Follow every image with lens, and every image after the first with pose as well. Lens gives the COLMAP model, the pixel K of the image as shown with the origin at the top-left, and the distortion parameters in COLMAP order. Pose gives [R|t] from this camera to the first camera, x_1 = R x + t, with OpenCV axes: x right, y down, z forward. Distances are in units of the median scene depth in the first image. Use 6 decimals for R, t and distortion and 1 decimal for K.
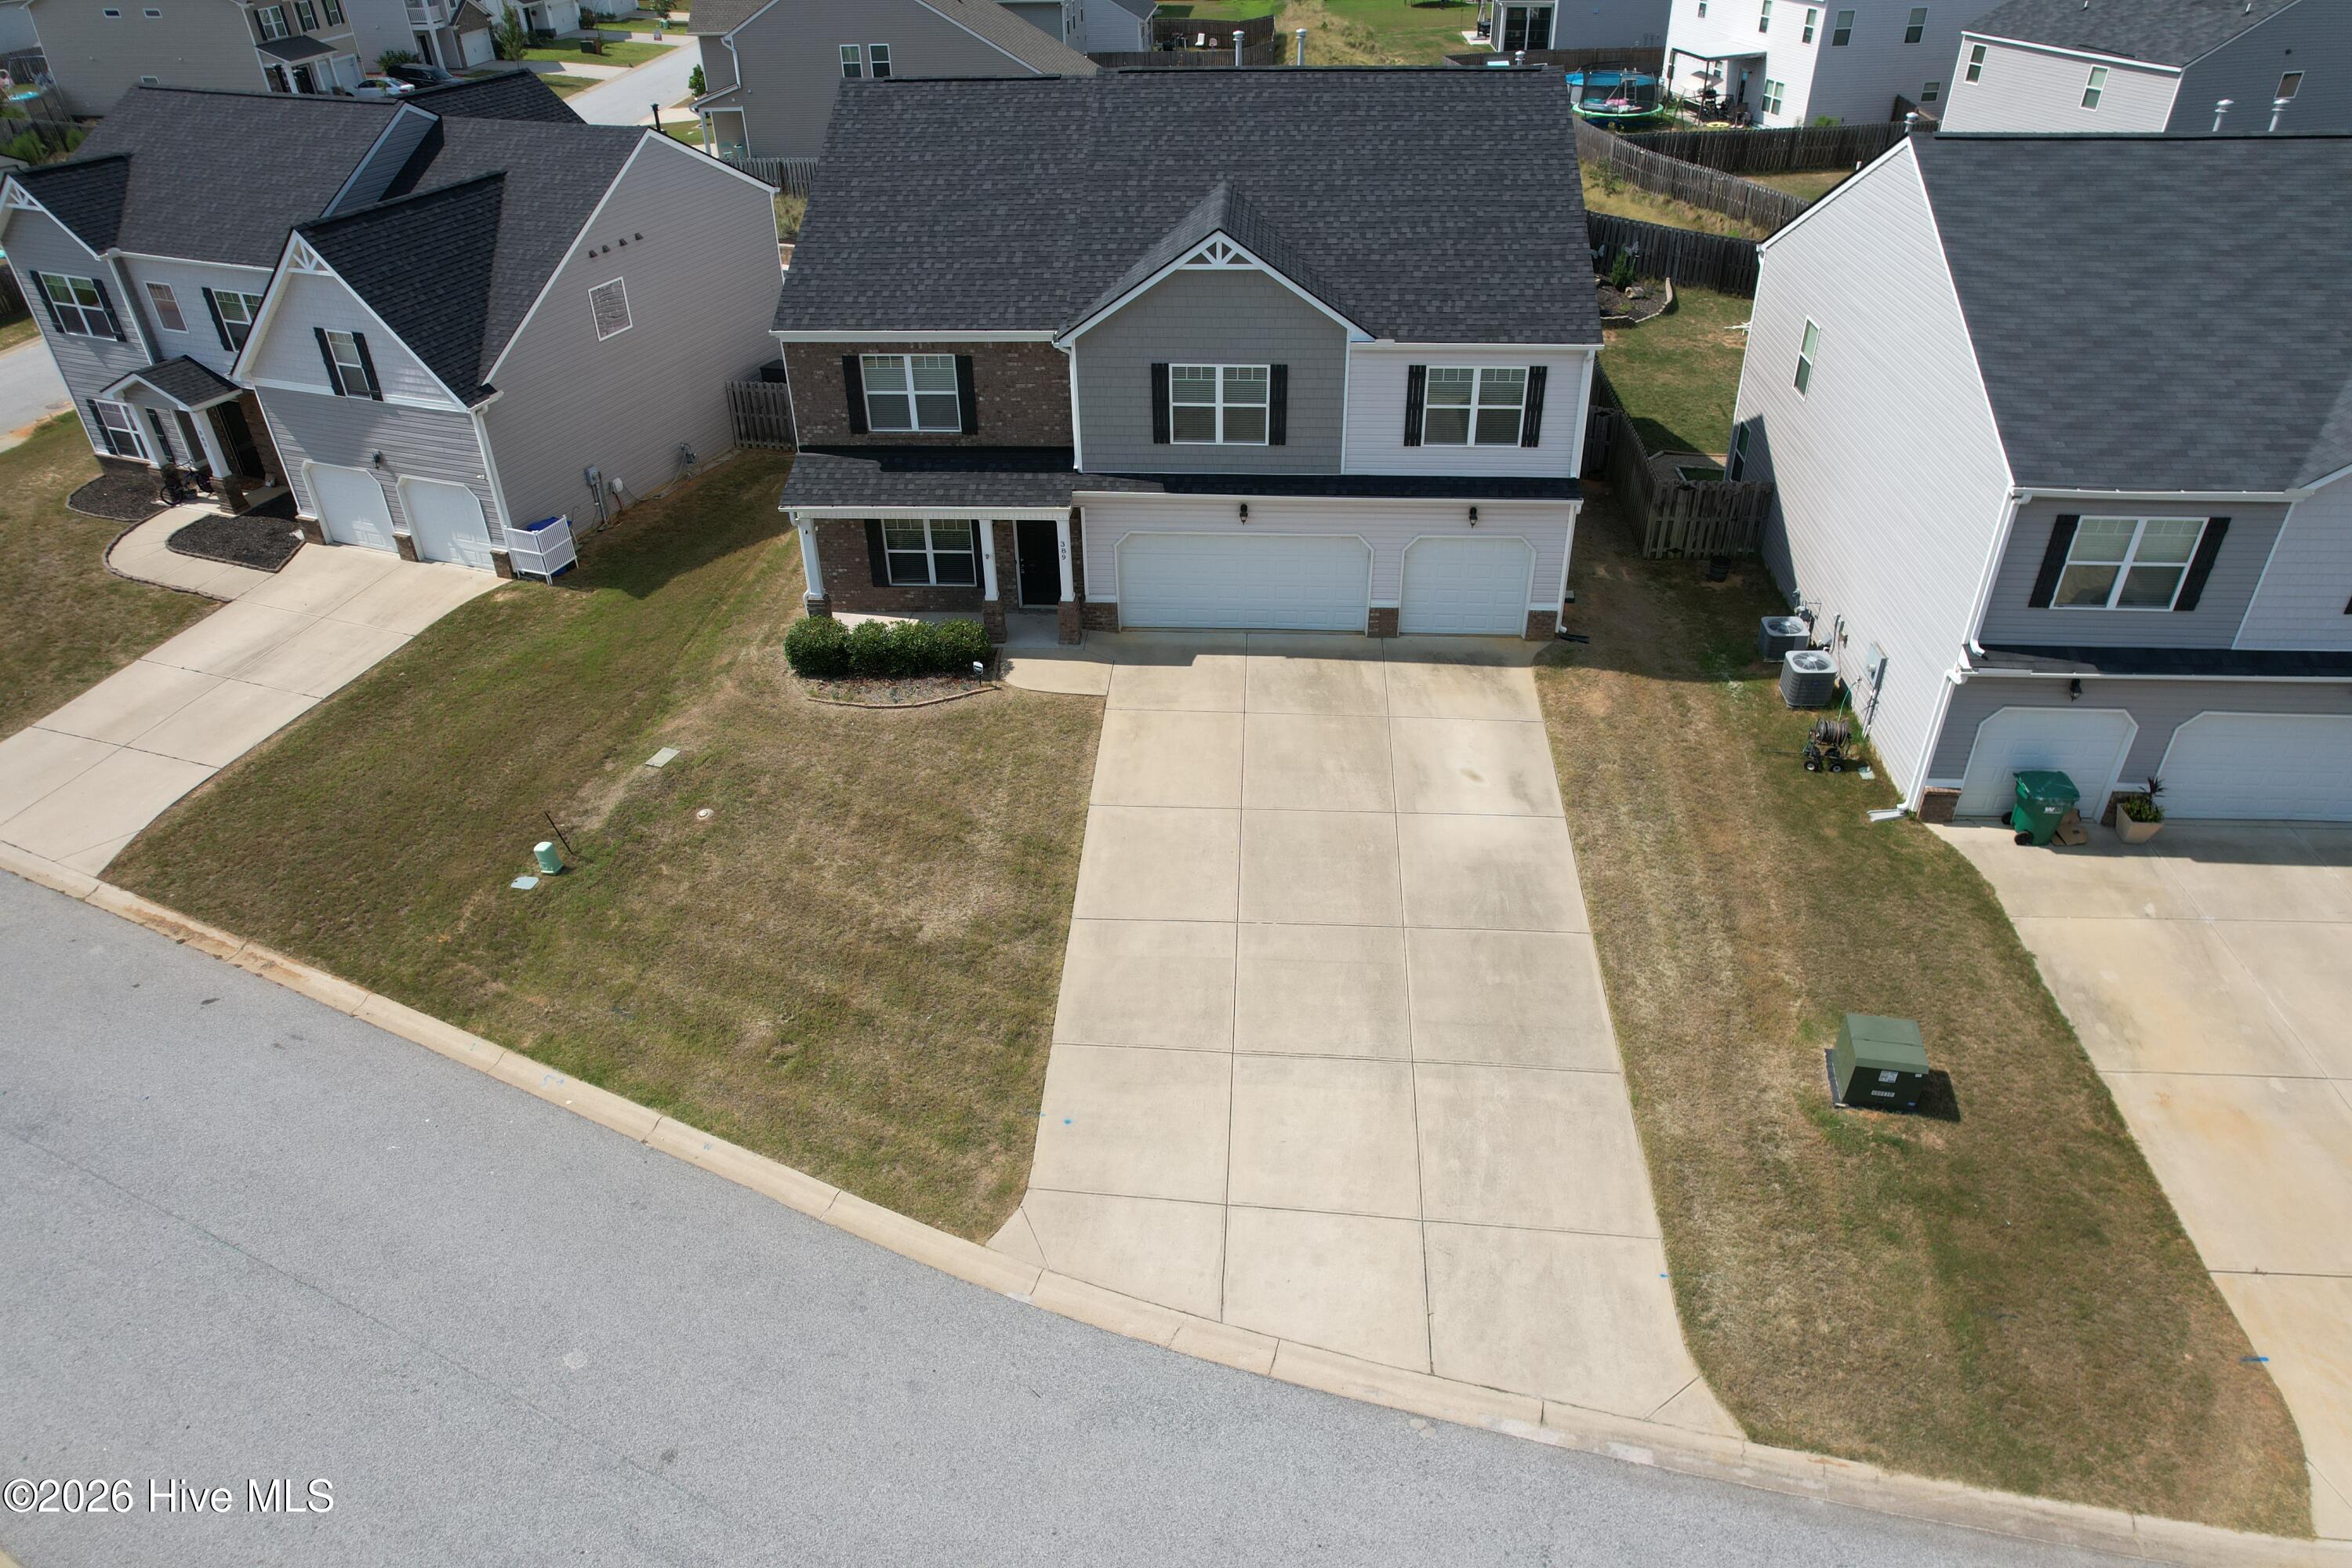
lens RADIAL K [[1505.9, 0, 1180.0], [0, 1505.9, 790.3], [0, 0, 1]] dist [-0.086284, 0.078077]
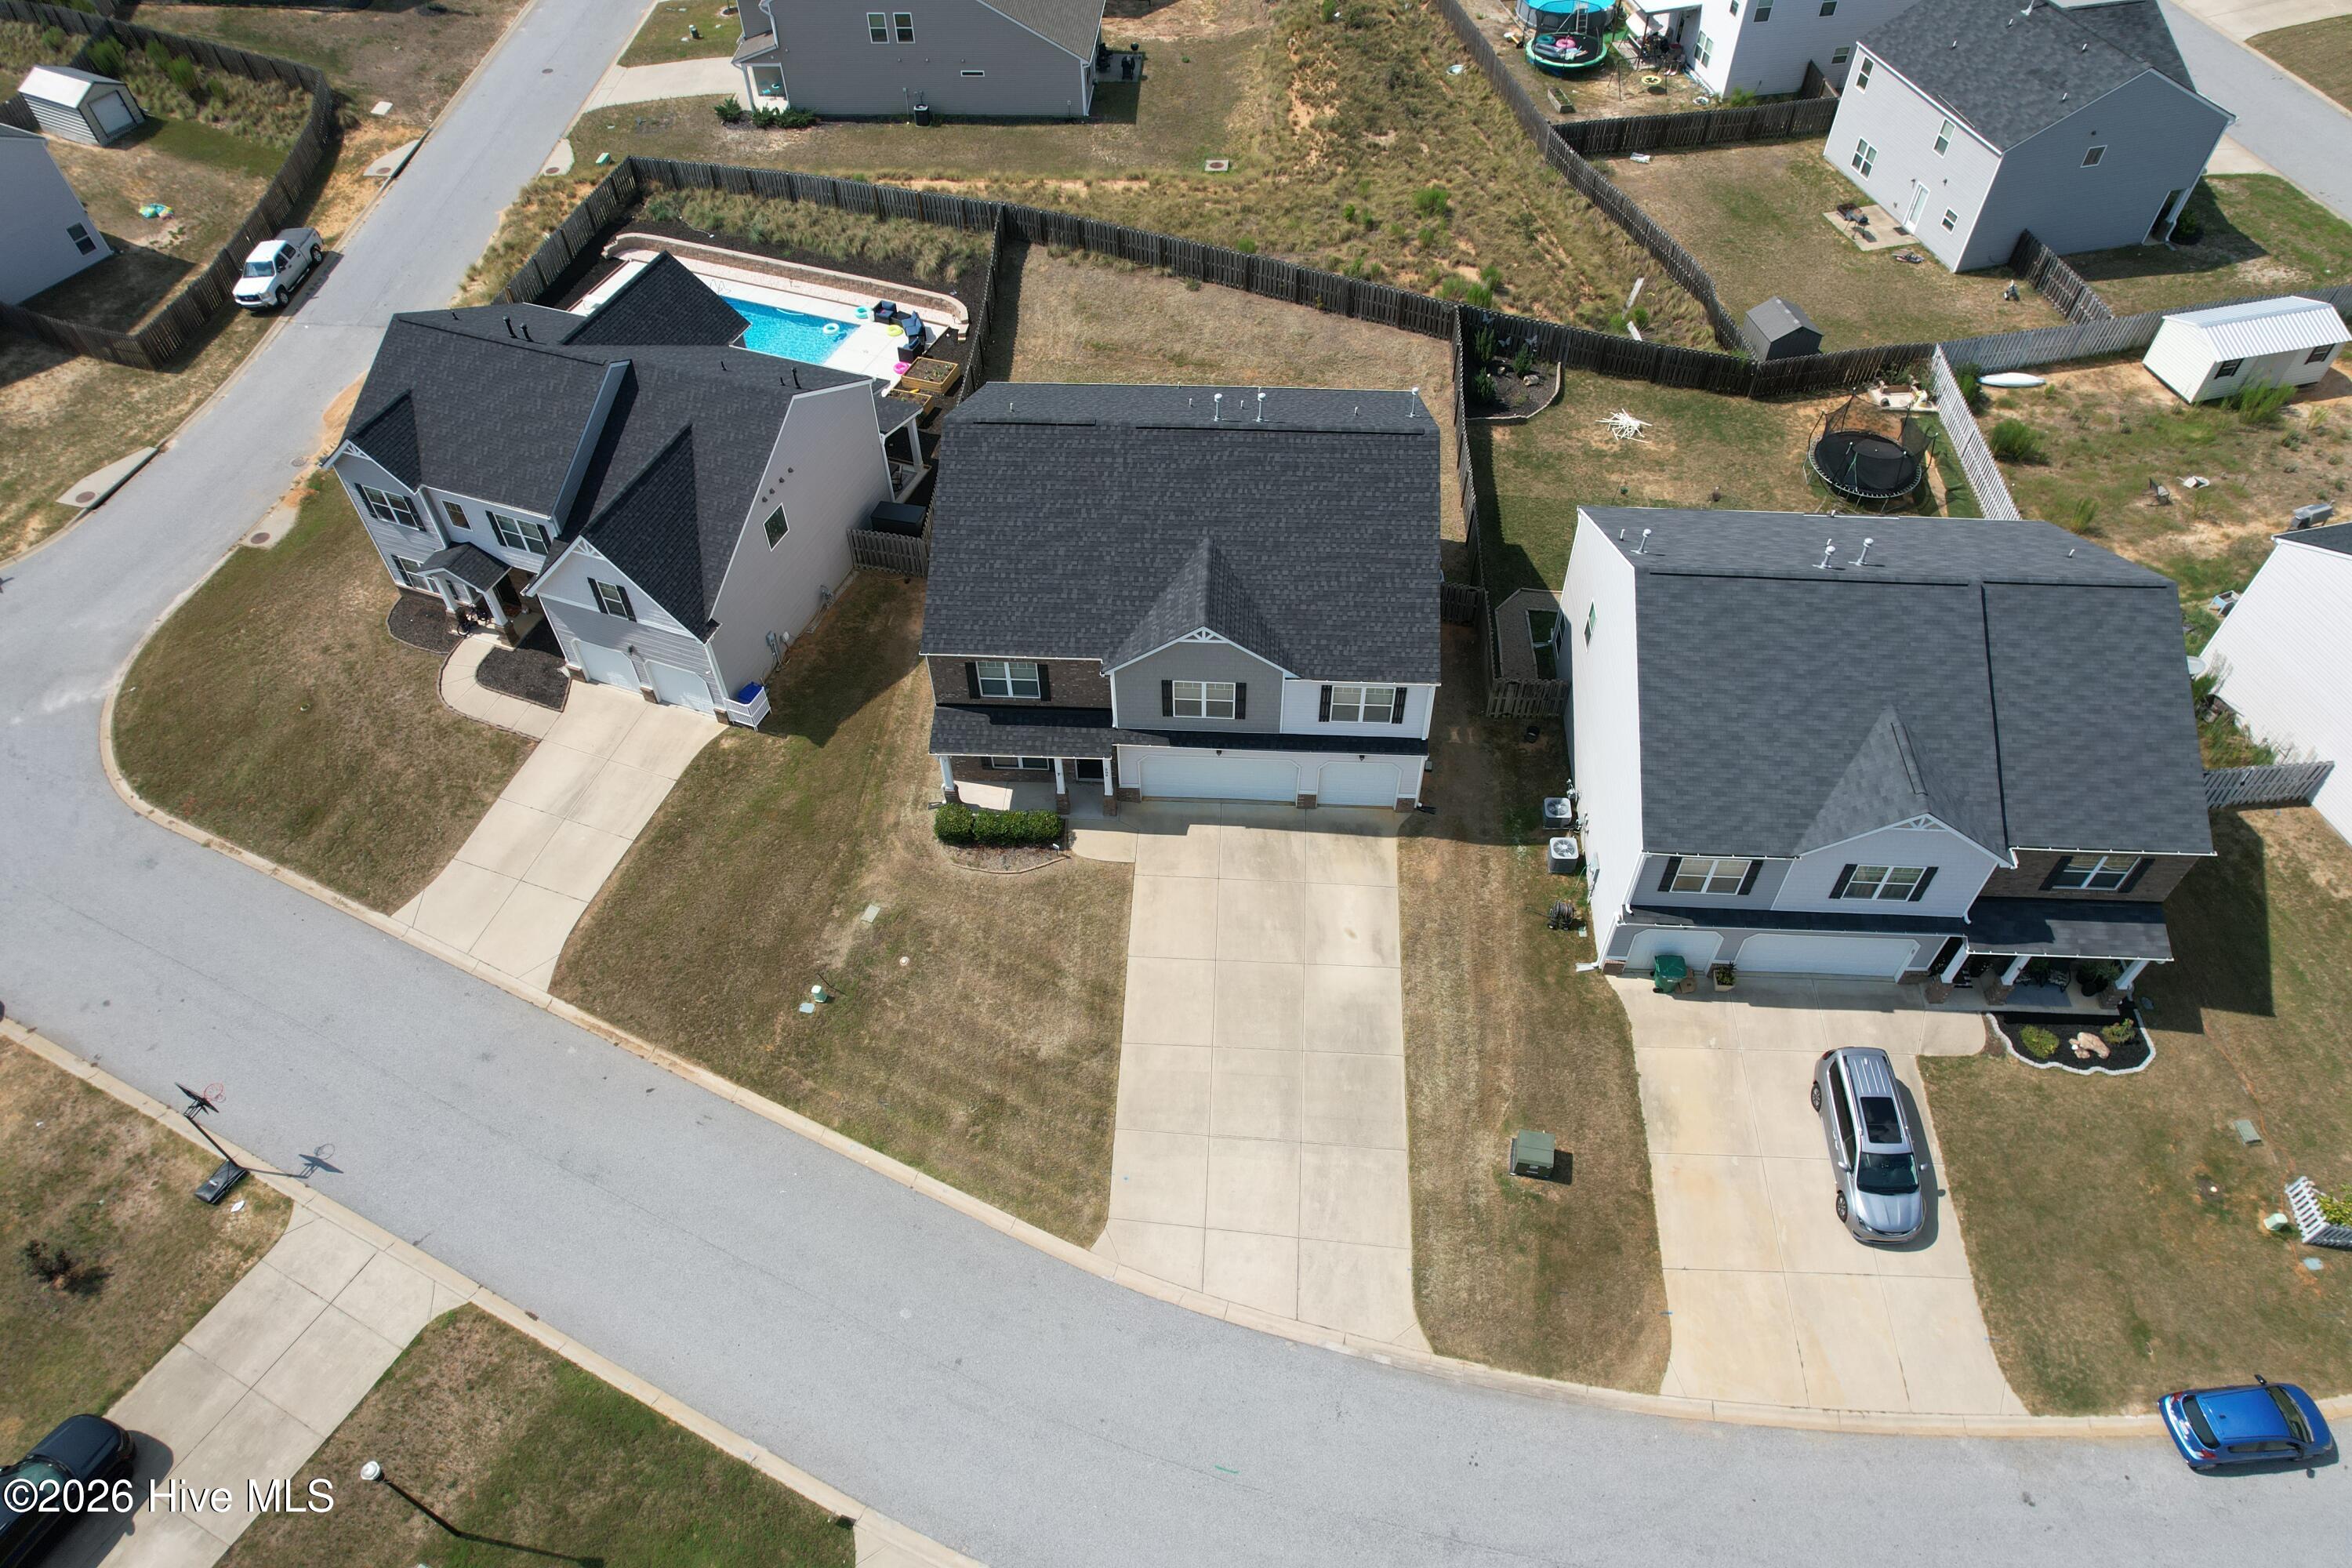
lens RADIAL K [[1498.3, 0, 1178.6], [0, 1498.3, 789.9], [0, 0, 1]] dist [-0.079738, 0.069583]
pose [[0.999976, -0.003794, 0.005817, -0.011630], [0.002086, 0.963035, 0.269368, -0.661992], [-0.006624, -0.269349, 0.963020, -0.630319]]
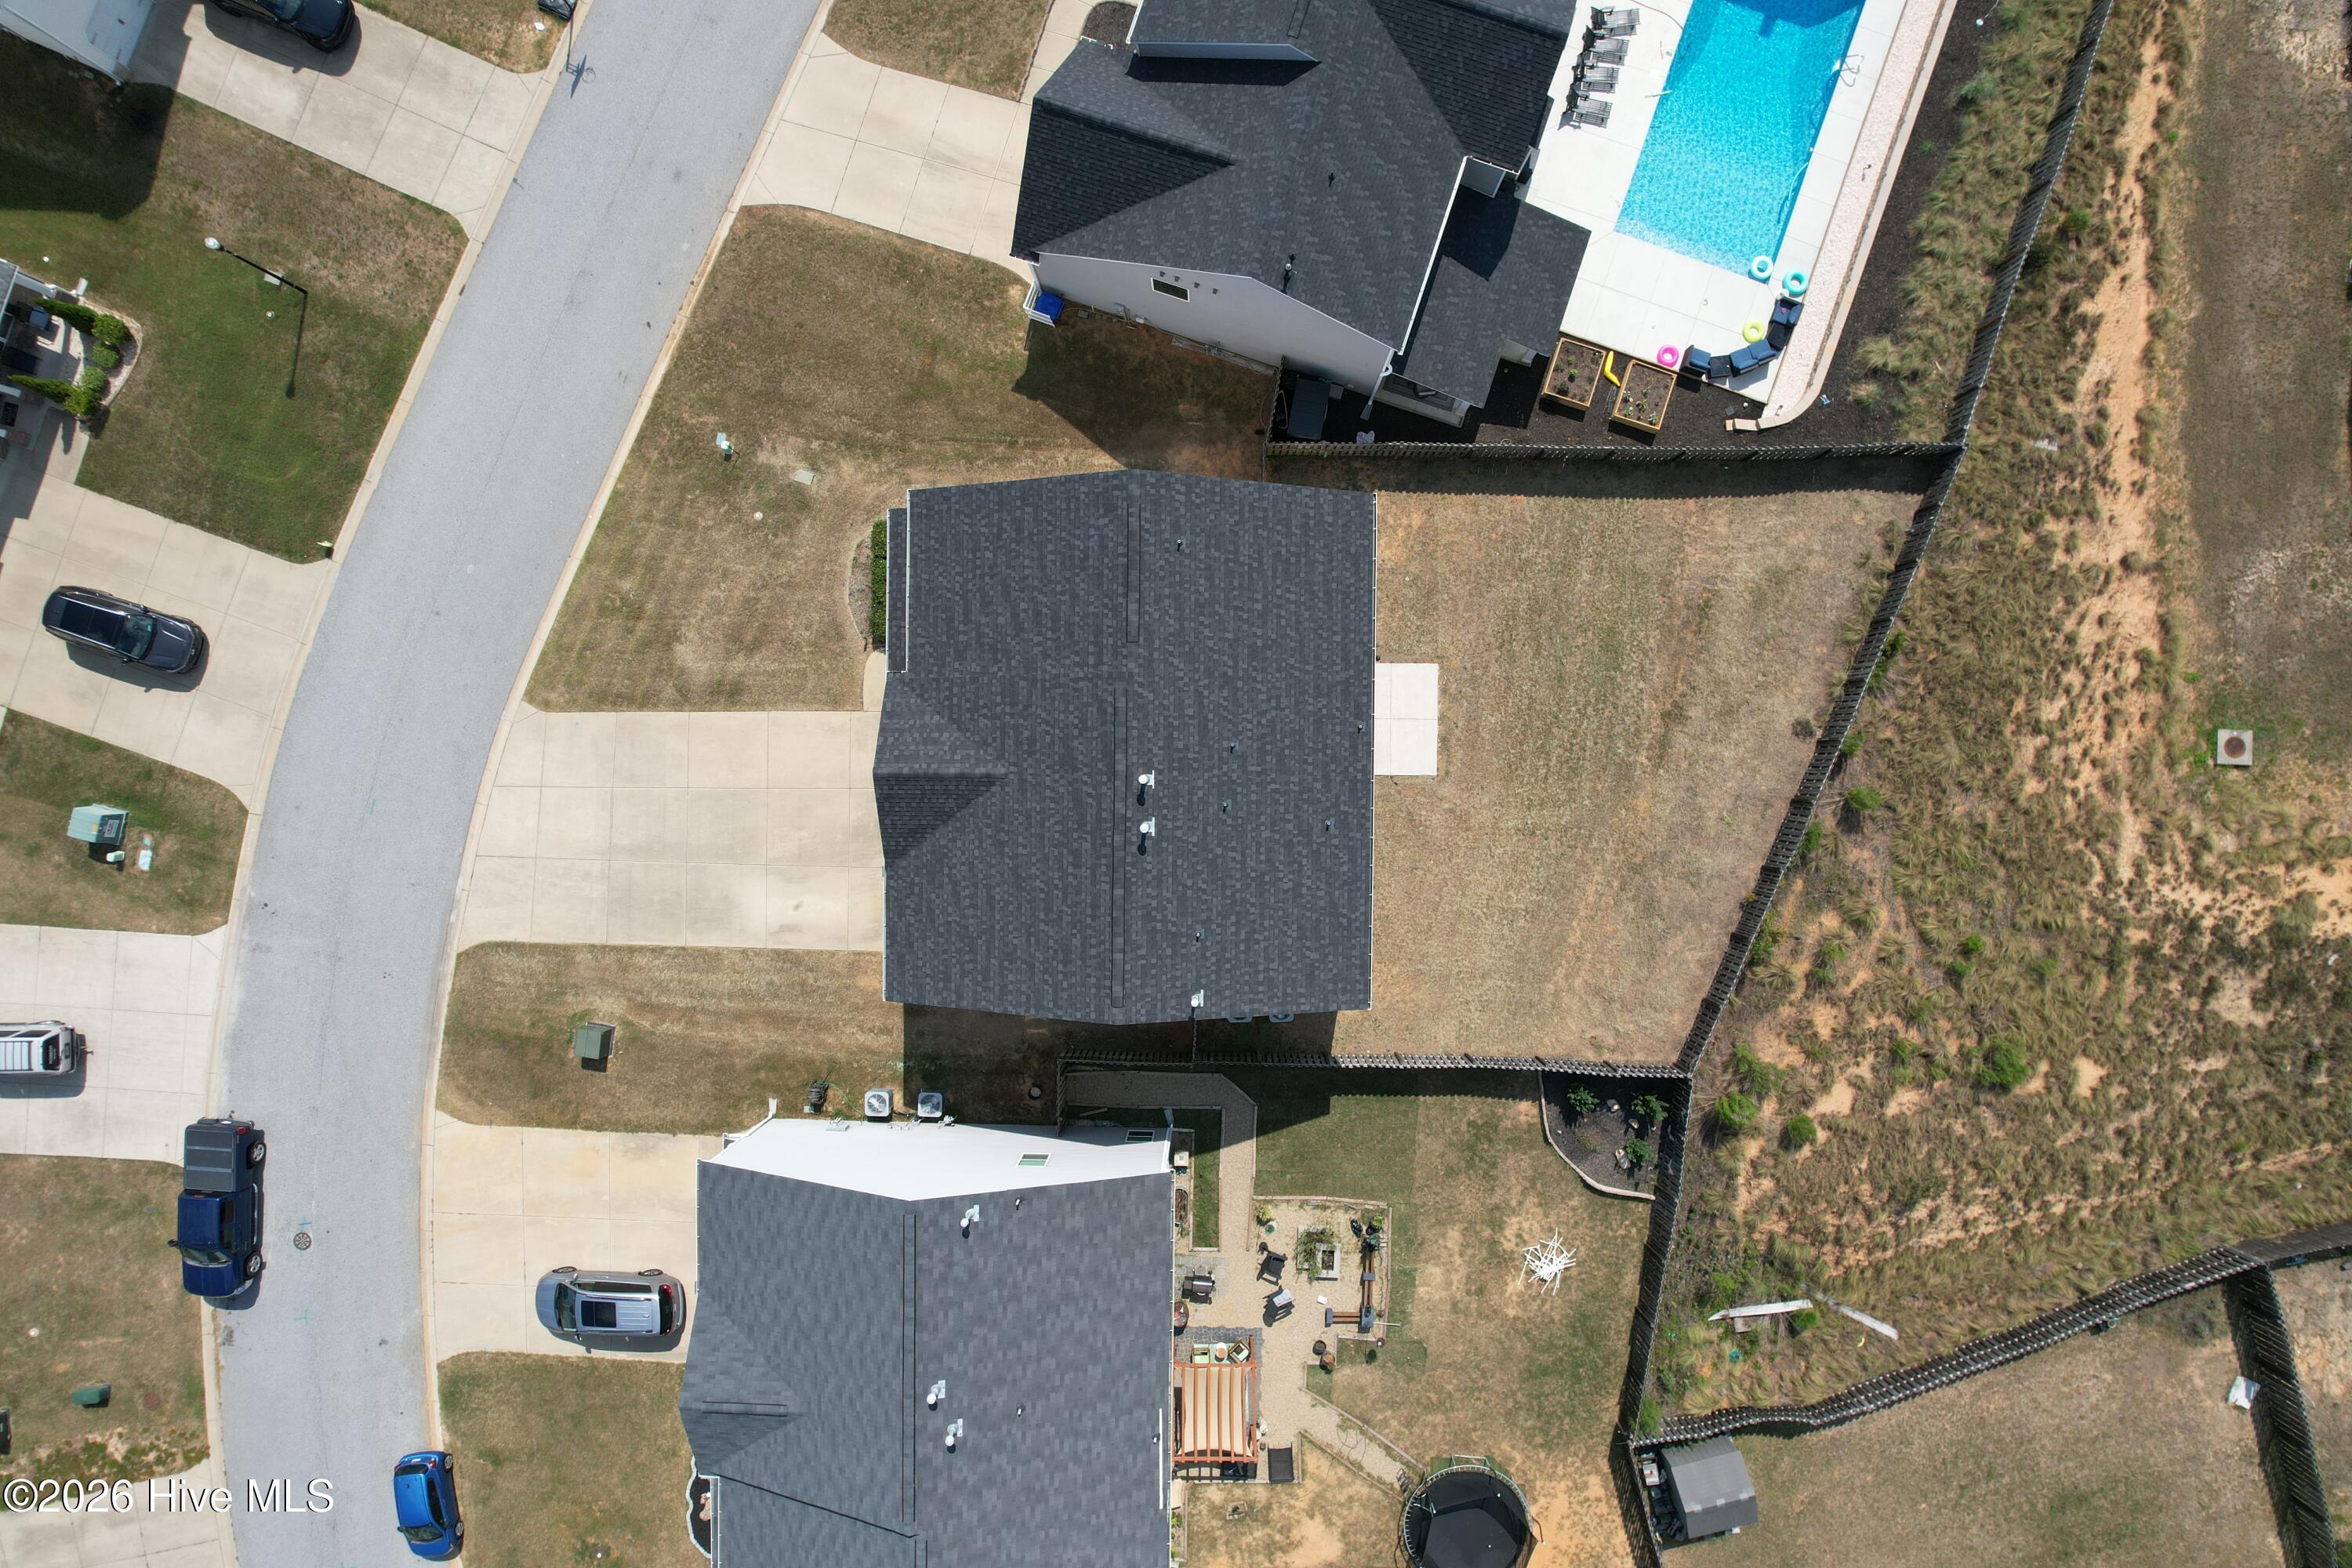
lens RADIAL K [[1505.9, 0, 1180.0], [0, 1505.9, 790.3], [0, 0, 1]] dist [-0.086284, 0.078077]
pose [[0.052215, 0.998250, 0.027761, 0.018138], [-0.533886, 0.004412, 0.845545, -2.019081], [0.843943, -0.058971, 0.533182, 0.413543]]
